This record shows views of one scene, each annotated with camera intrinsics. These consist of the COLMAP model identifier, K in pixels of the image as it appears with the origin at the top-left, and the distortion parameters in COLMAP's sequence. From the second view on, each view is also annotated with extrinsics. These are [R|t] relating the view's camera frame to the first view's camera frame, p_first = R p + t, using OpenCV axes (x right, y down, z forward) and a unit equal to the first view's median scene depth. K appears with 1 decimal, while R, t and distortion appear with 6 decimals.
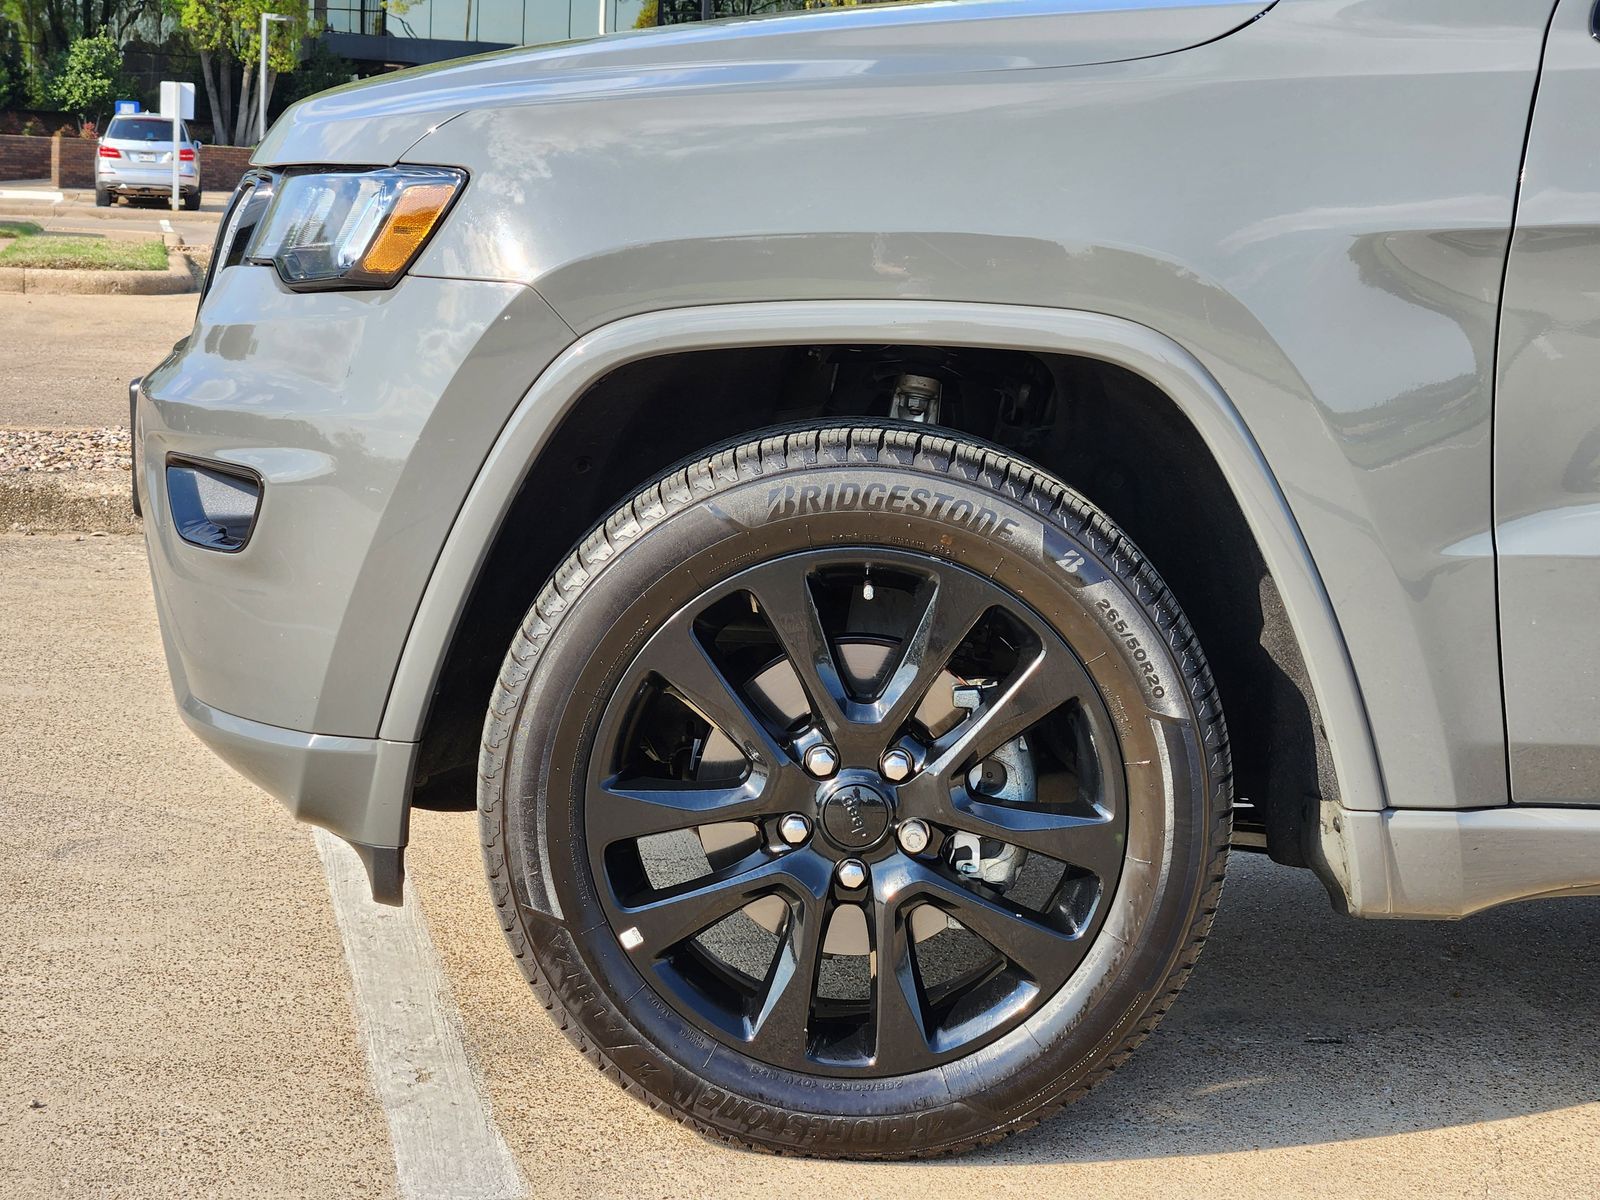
lens RADIAL K [[3085.3, 0, 766.2], [0, 3085.3, 606.1], [0, 0, 1]] dist [-0.264166, 2.567147]
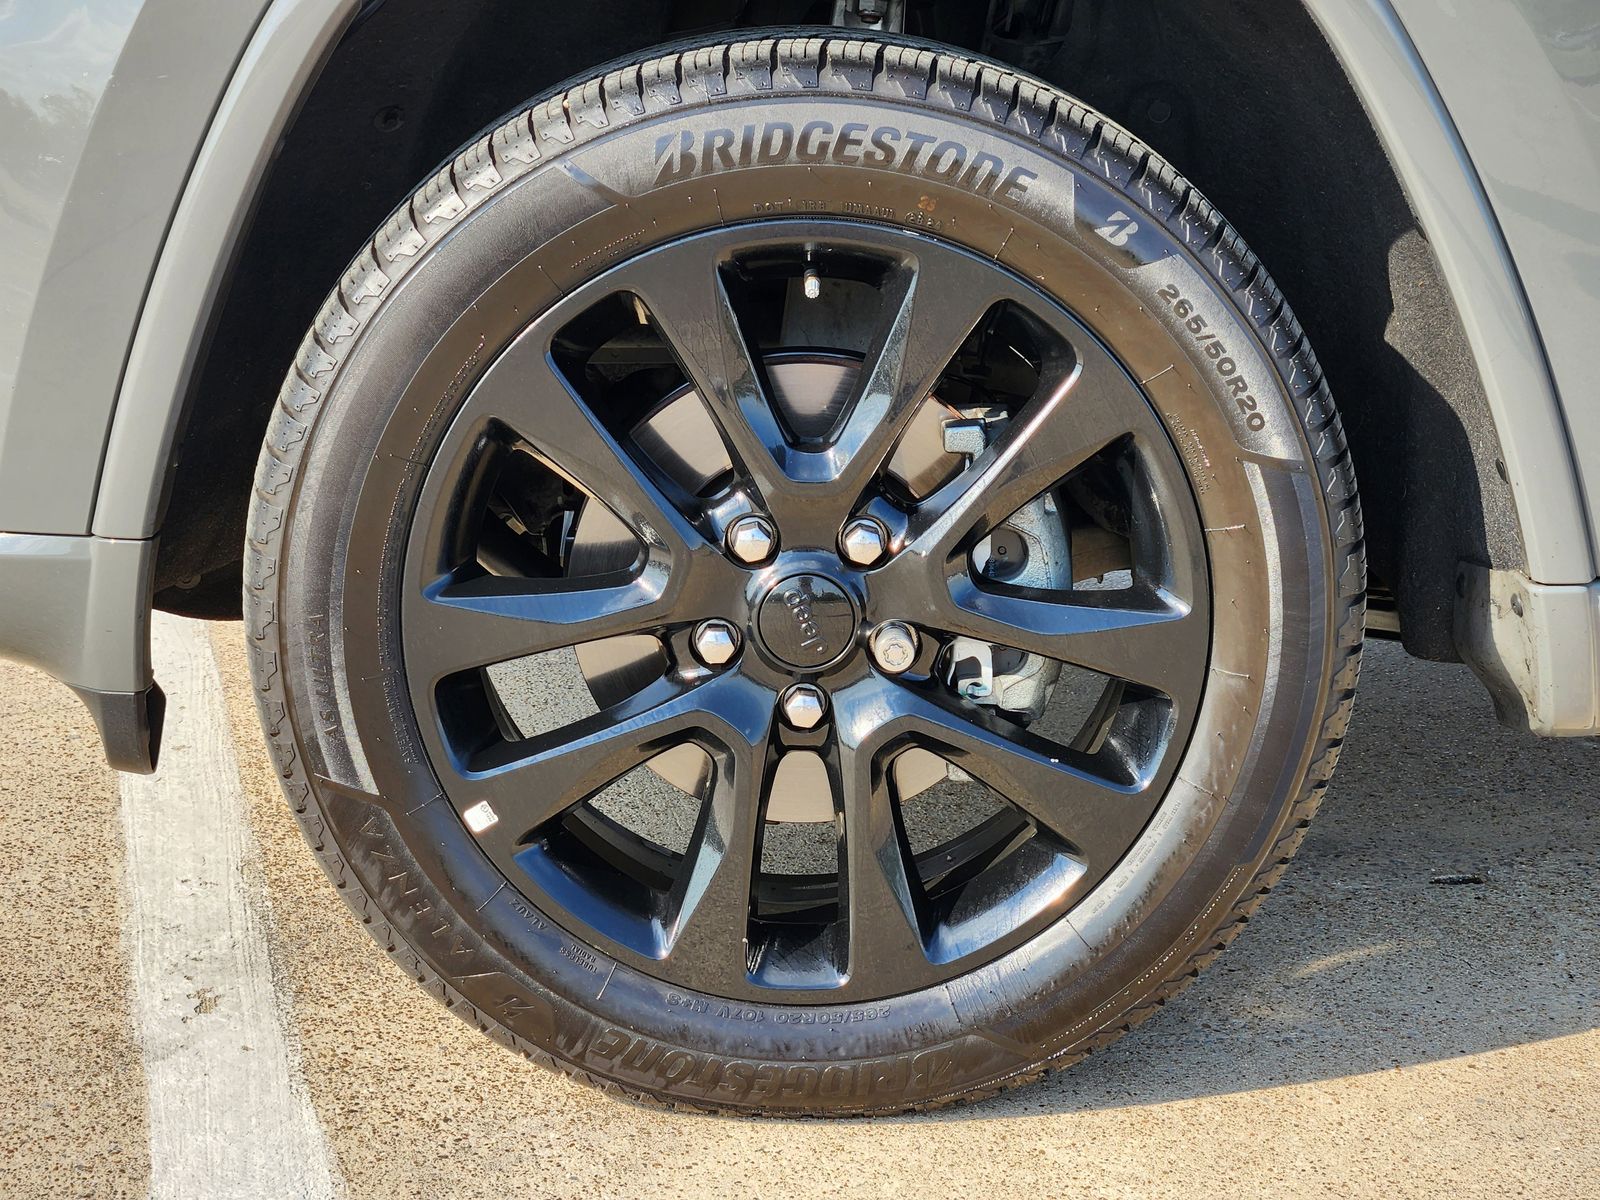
lens RADIAL K [[3085.3, 0, 766.2], [0, 3085.3, 606.1], [0, 0, 1]] dist [-0.264166, 2.567147]
pose [[0.998932, -0.042005, 0.019224, 0.007578], [0.039923, 0.994363, 0.098228, -0.001644], [-0.023242, -0.097356, 0.994978, 0.330919]]
